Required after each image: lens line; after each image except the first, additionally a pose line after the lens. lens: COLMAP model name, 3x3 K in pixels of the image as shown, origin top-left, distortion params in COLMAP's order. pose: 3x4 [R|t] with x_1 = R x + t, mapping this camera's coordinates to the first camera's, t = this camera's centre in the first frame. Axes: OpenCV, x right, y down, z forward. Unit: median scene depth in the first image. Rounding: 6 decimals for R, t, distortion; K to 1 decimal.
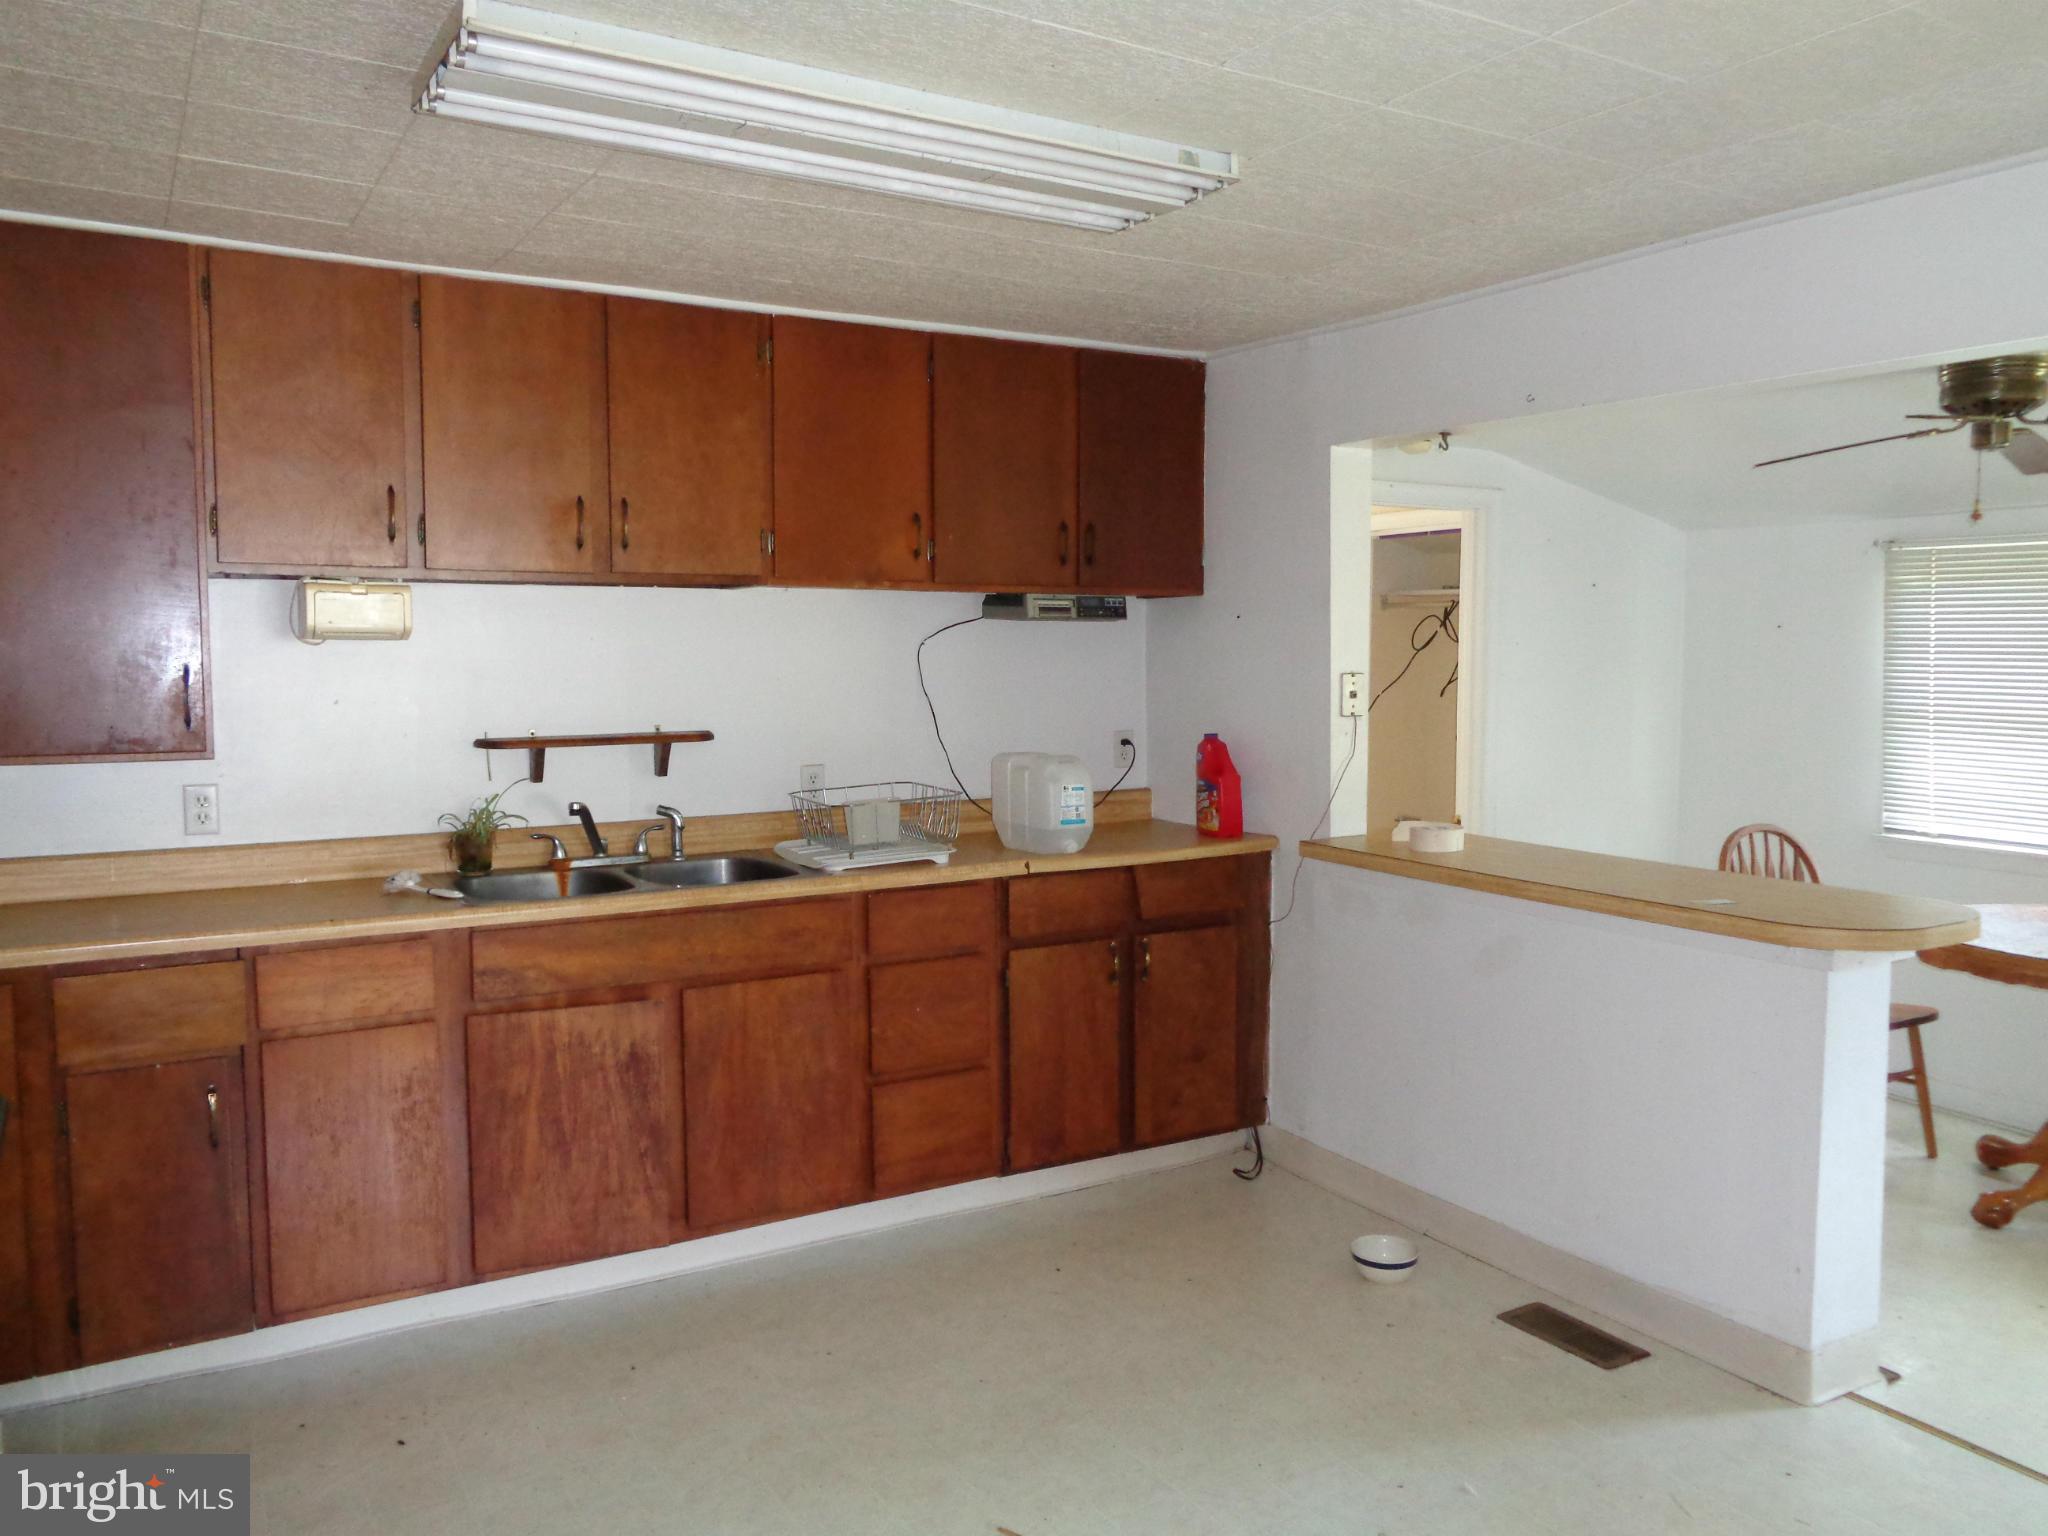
lens RADIAL K [[1521.4, 0, 1047.7], [0, 1521.4, 763.2], [0, 0, 1]] dist [-0.002979, -0.002681]
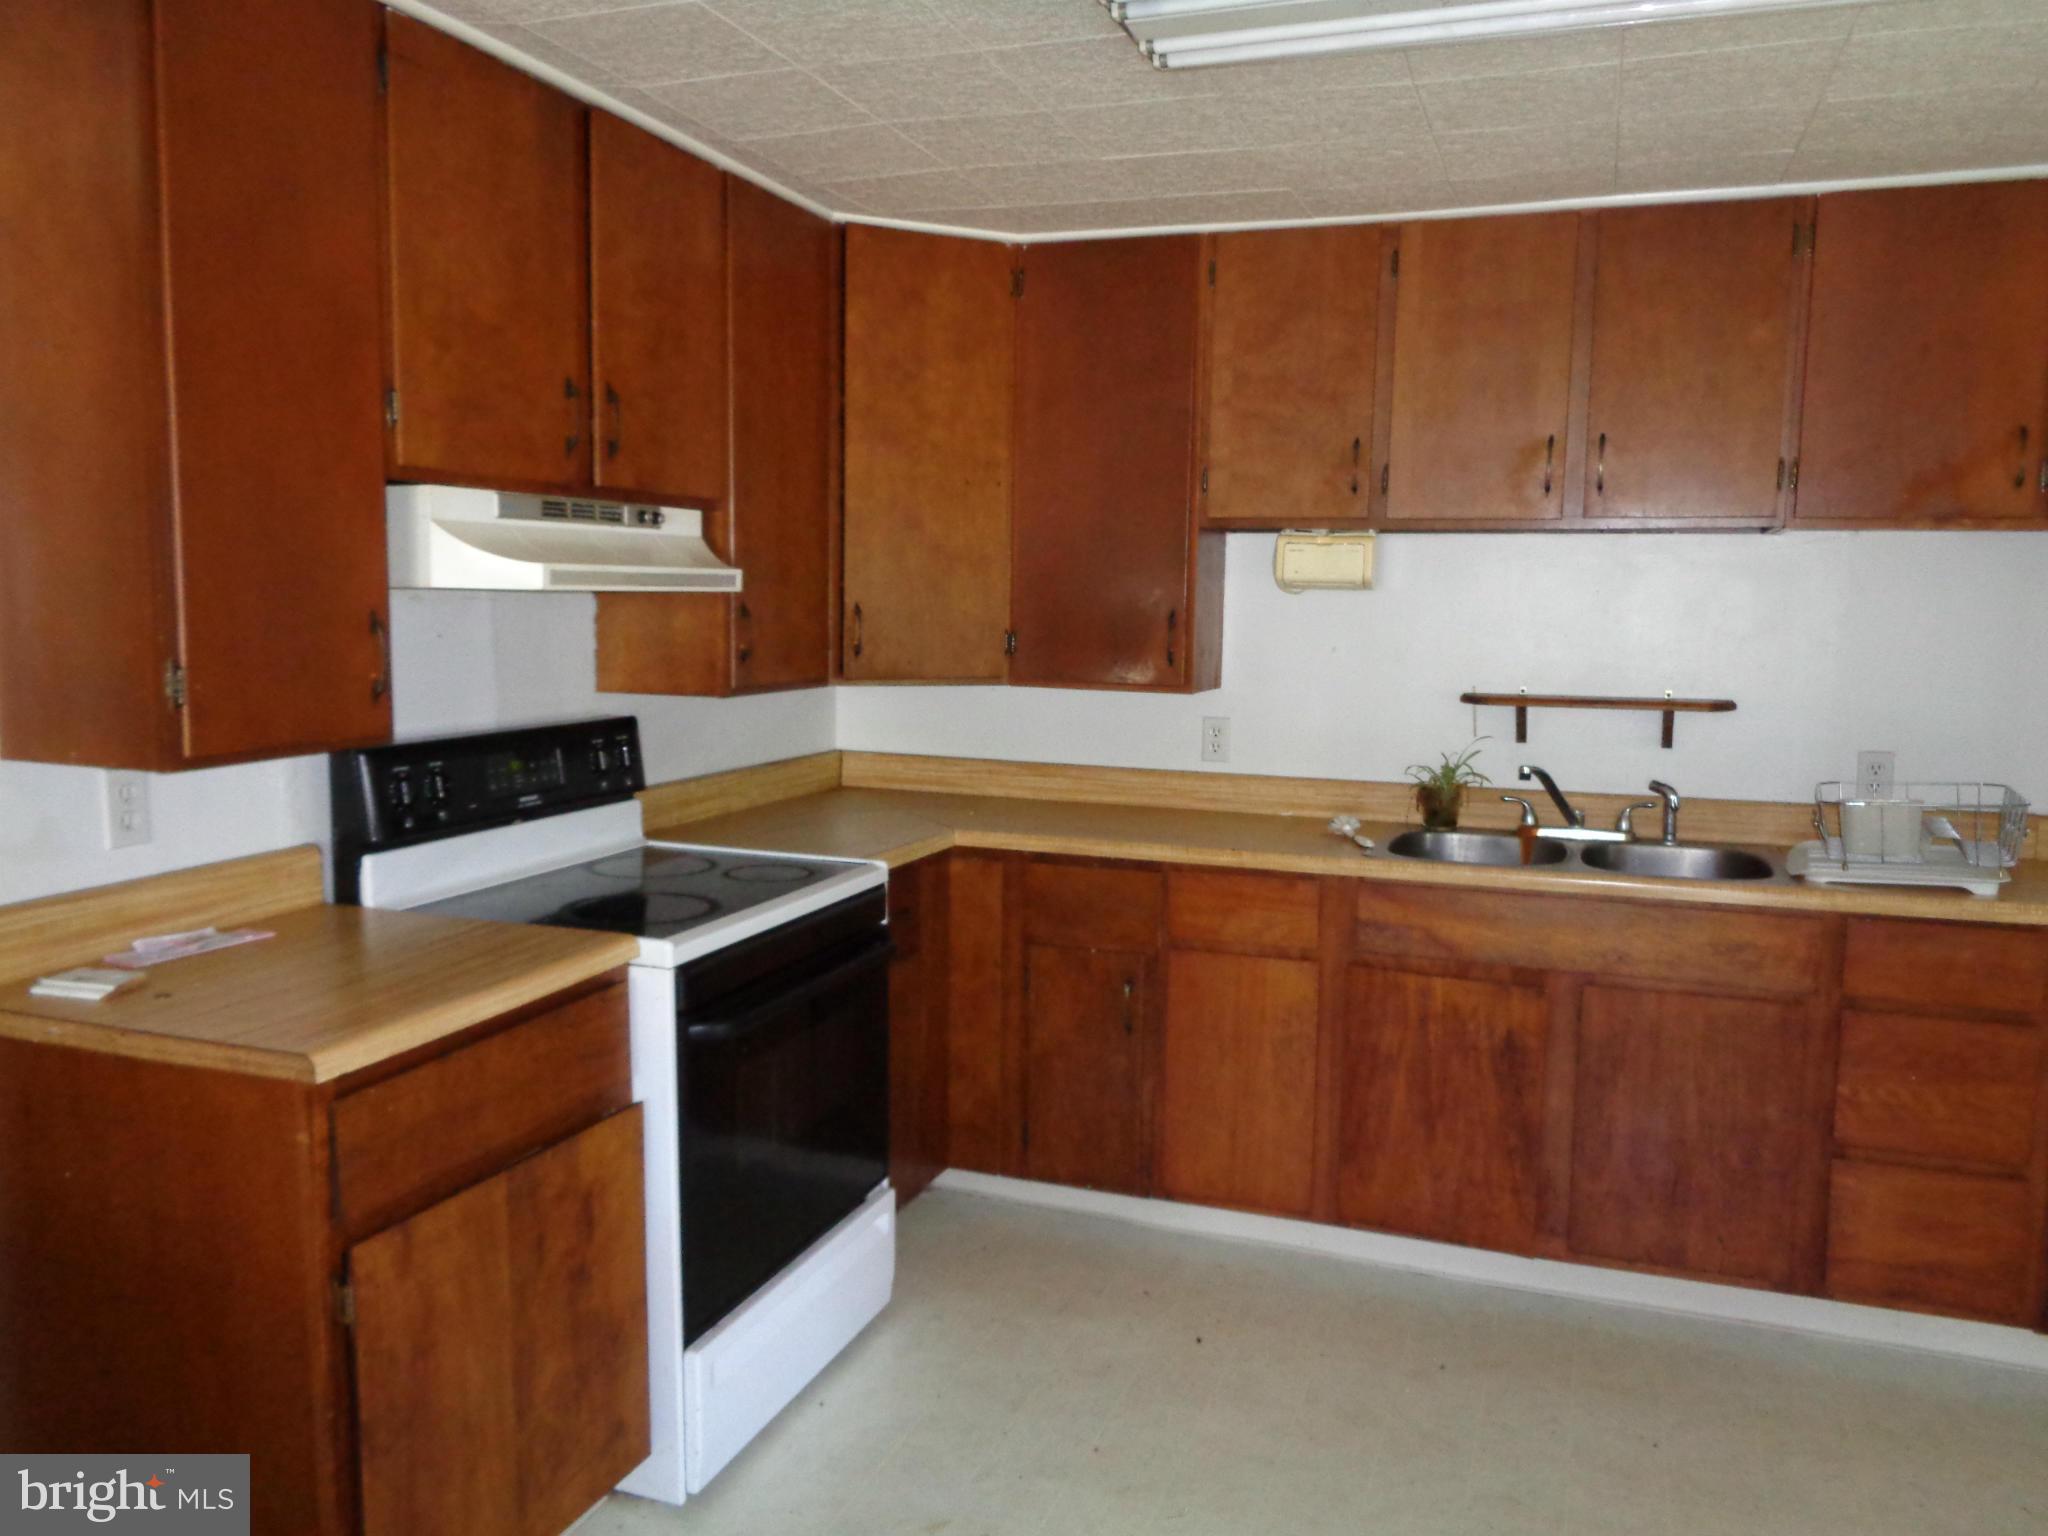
lens RADIAL K [[1521.4, 0, 1047.7], [0, 1521.4, 763.2], [0, 0, 1]] dist [-0.002979, -0.002681]
pose [[0.629521, 0.094260, -0.771244, 0.231741], [-0.073365, 0.995390, 0.061771, -0.012474], [0.773512, 0.017696, 0.633535, 0.183880]]
